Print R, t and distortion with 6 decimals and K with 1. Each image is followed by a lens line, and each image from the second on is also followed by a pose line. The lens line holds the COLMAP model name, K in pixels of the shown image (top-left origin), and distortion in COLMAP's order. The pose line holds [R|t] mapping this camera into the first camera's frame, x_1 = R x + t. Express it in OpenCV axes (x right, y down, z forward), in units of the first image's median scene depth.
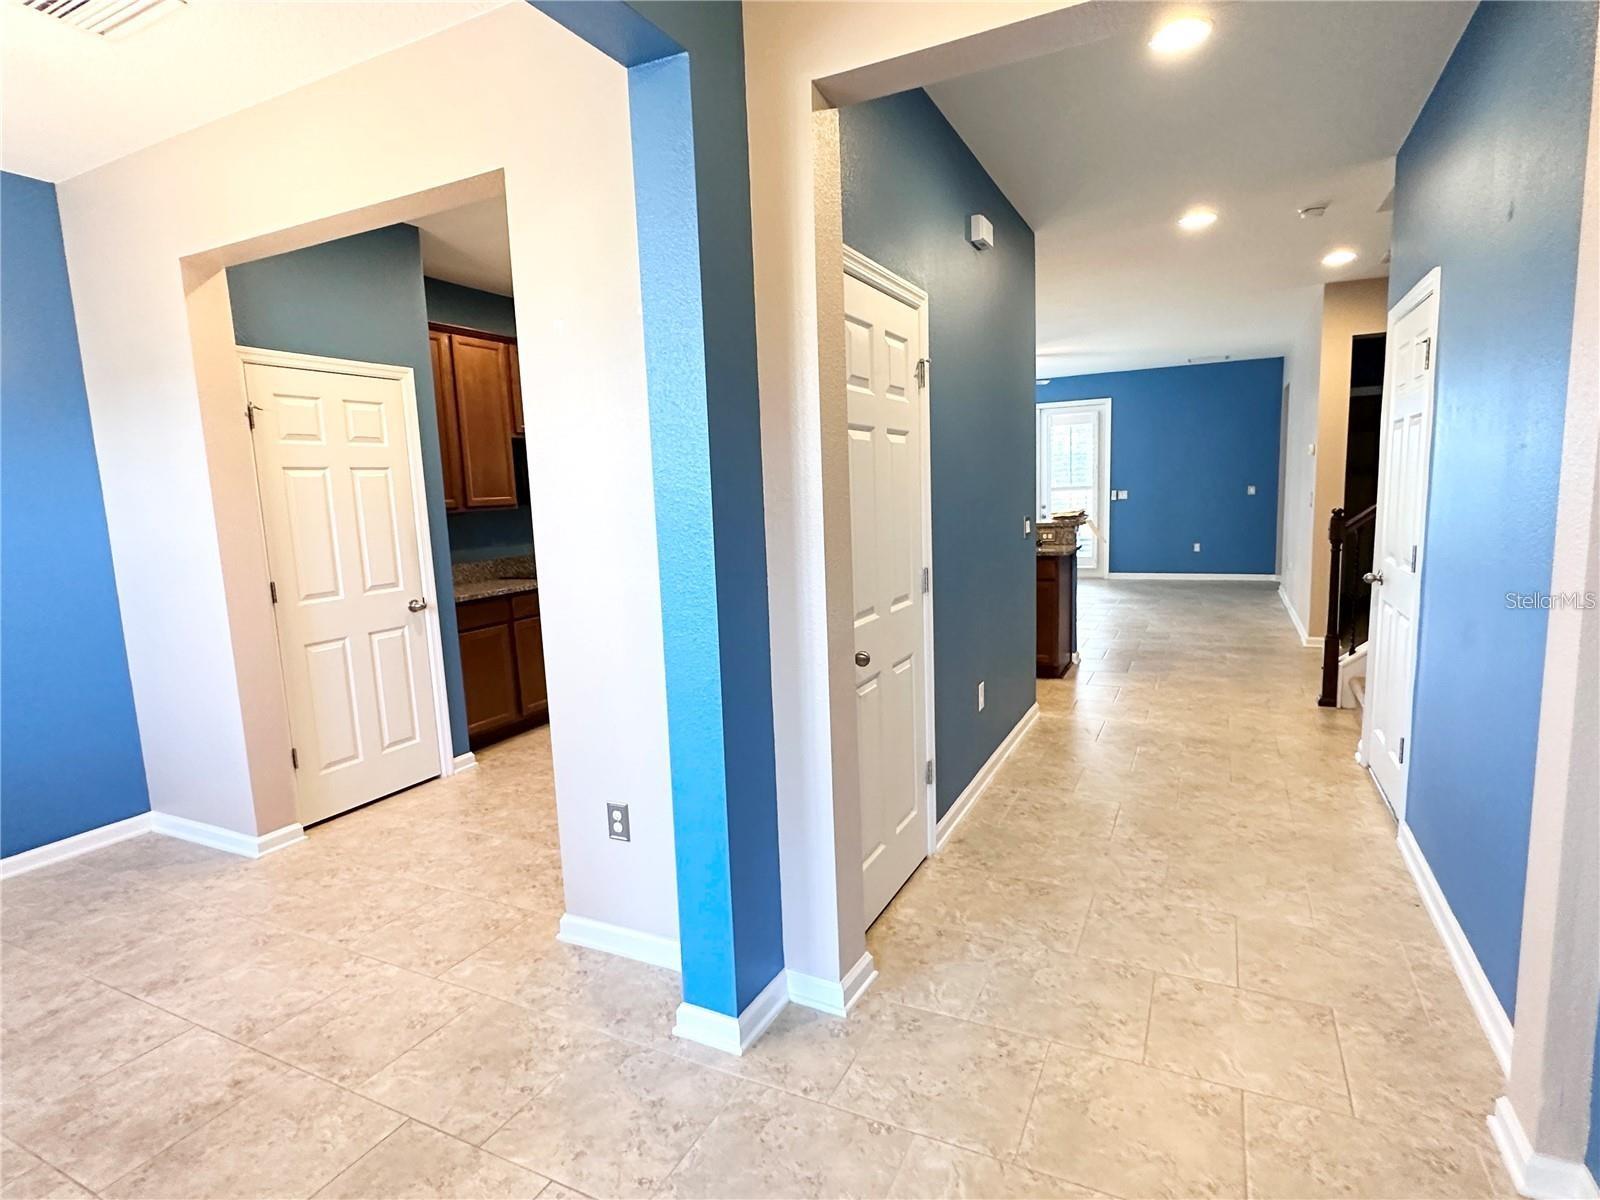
lens RADIAL K [[841.3, 0, 799.0], [0, 841.3, 599.7], [0, 0, 1]] dist [-0.002663, 0.000521]
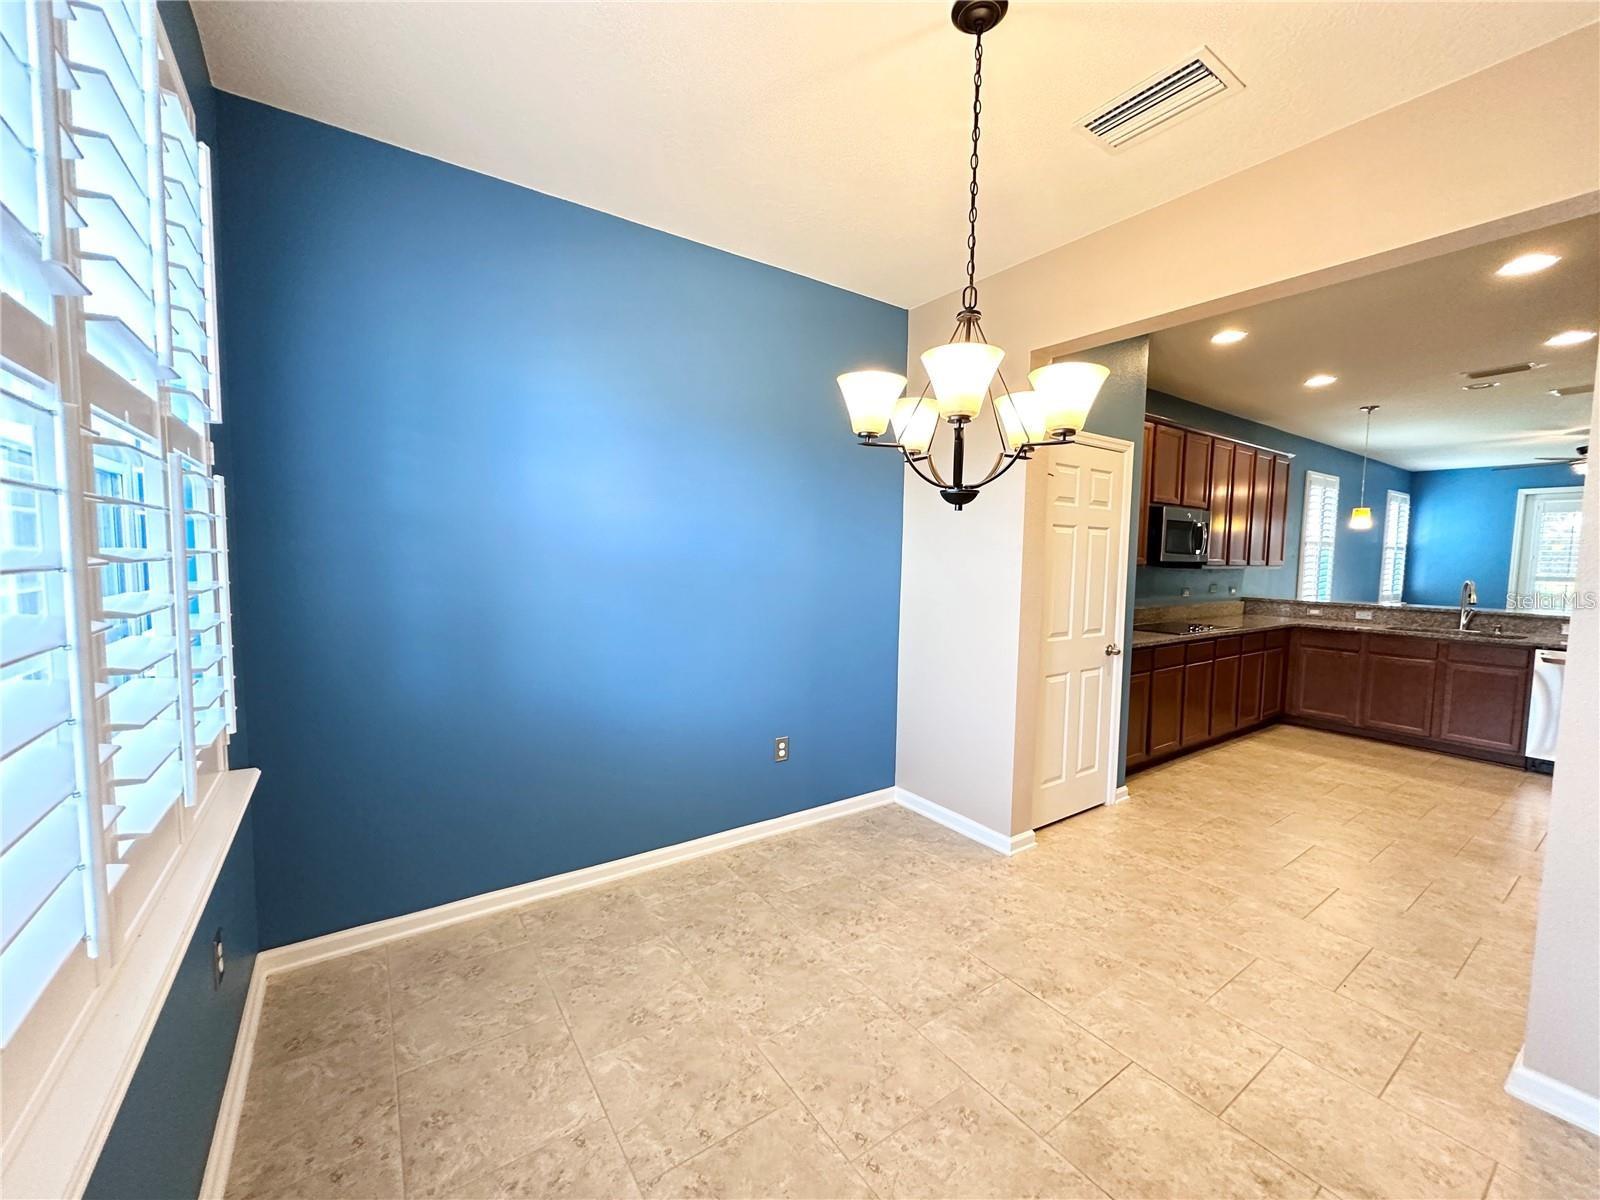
lens RADIAL K [[638.2, 0, 798.4], [0, 638.2, 595.6], [0, 0, 1]] dist [0.001414, -0.000132]
pose [[0.878676, 0.090464, -0.468770, -0.485245], [-0.116546, 0.992822, -0.026860, 0.007298], [0.462975, 0.078234, 0.882912, 0.051300]]
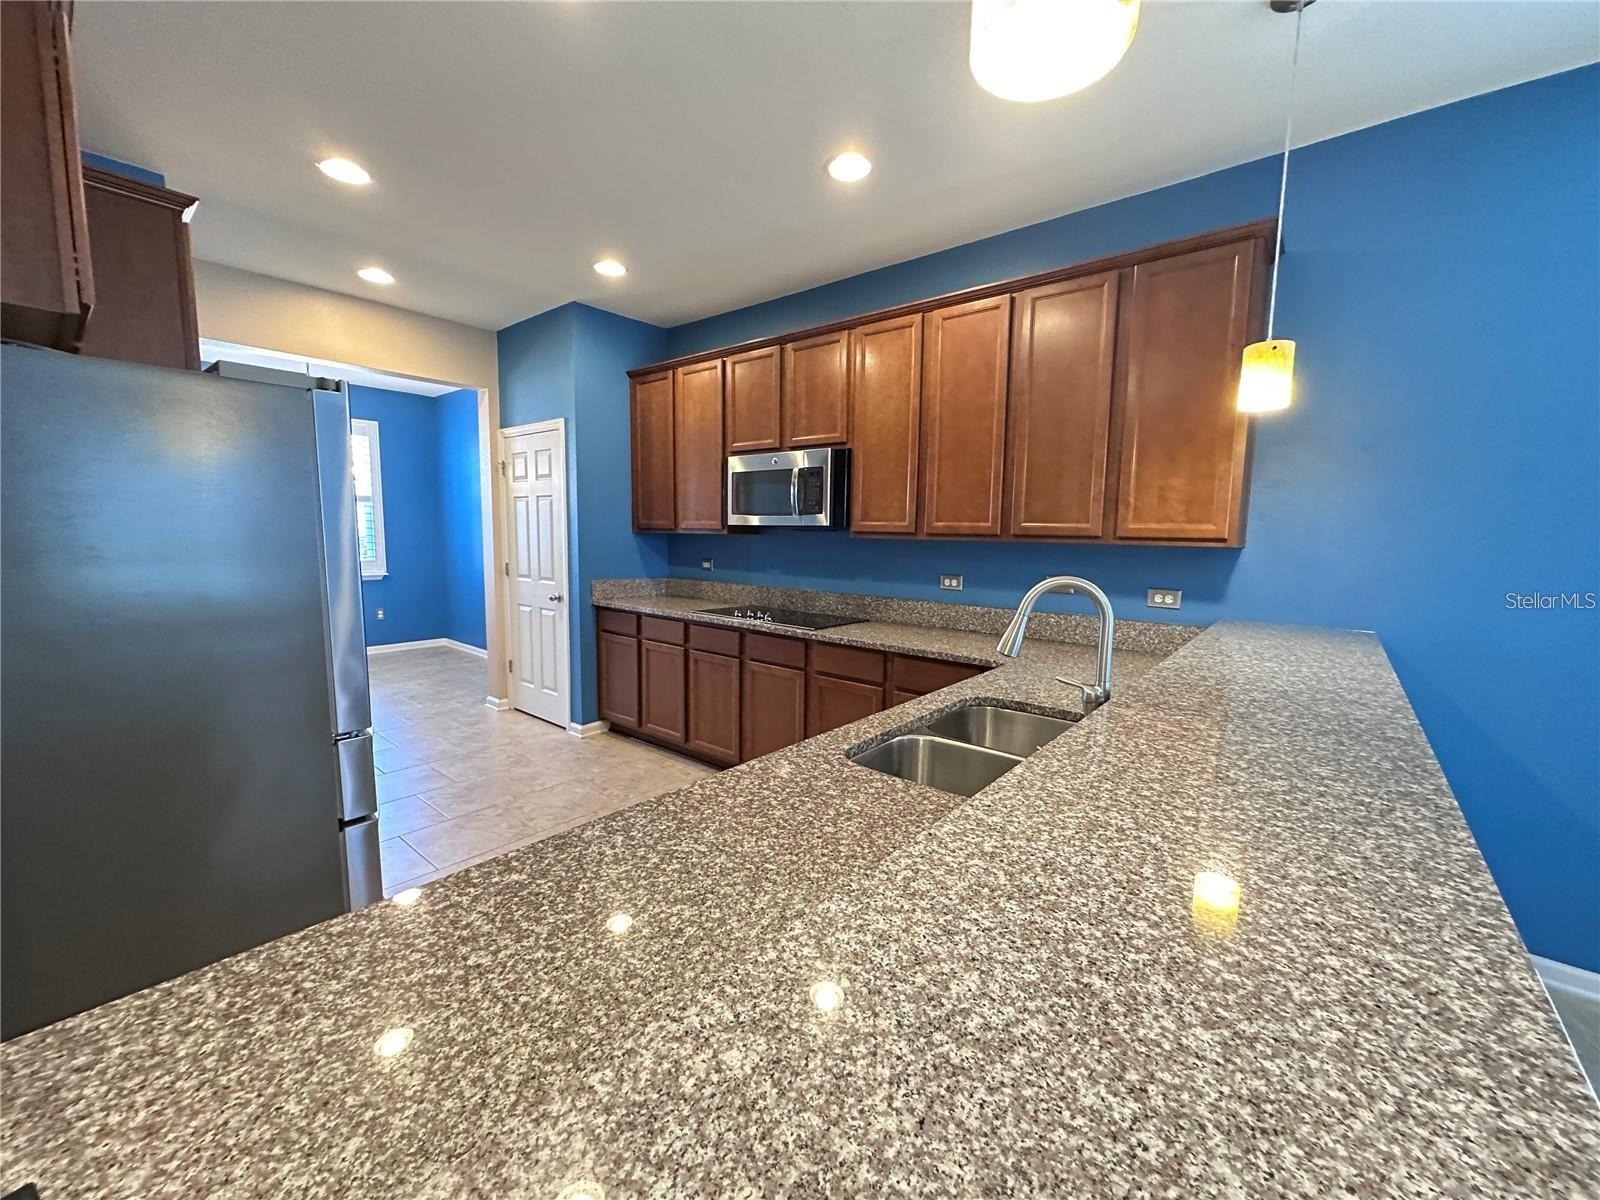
lens RADIAL K [[638.2, 0, 793.3], [0, 638.2, 597.5], [0, 0, 1]] dist [0.001414, -0.000132]
pose [[-0.230200, 0.150354, -0.961458, 0.504417], [-0.128365, 0.974668, 0.183154, -0.261837], [0.964640, 0.165580, -0.205069, 1.793282]]
